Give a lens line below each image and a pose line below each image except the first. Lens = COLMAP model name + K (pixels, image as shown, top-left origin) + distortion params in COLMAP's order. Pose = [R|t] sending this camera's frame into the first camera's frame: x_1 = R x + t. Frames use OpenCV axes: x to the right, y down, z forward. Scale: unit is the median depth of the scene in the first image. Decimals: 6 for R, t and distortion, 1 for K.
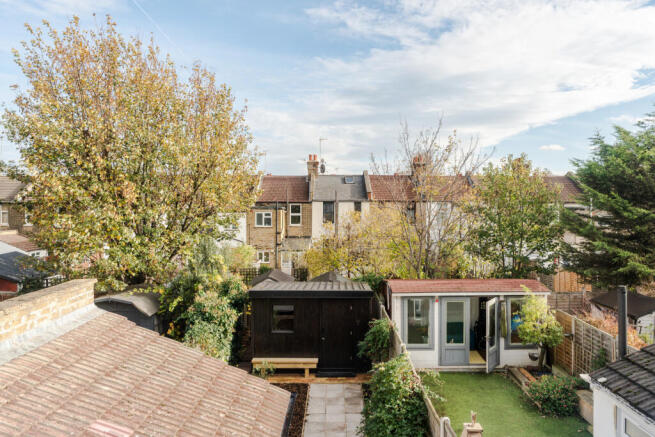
lens RADIAL K [[486.1, 0, 327.5], [0, 486.1, 218.5], [0, 0, 1]] dist [0.053273, -0.000036]
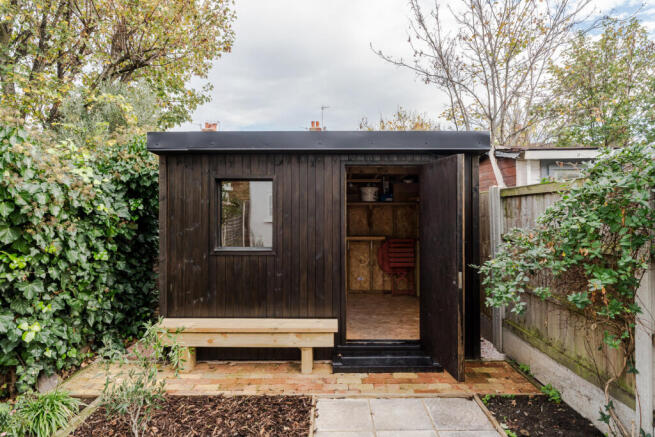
lens RADIAL K [[369.8, 0, 327.6], [0, 369.8, 203.3], [0, 0, 1]] dist [0.000681, 0.000143]
pose [[0.999974, 0.002000, 0.006923, -0.029304], [-0.001747, 0.999339, -0.036312, 0.211744], [-0.006991, 0.036299, 0.999317, 0.727206]]
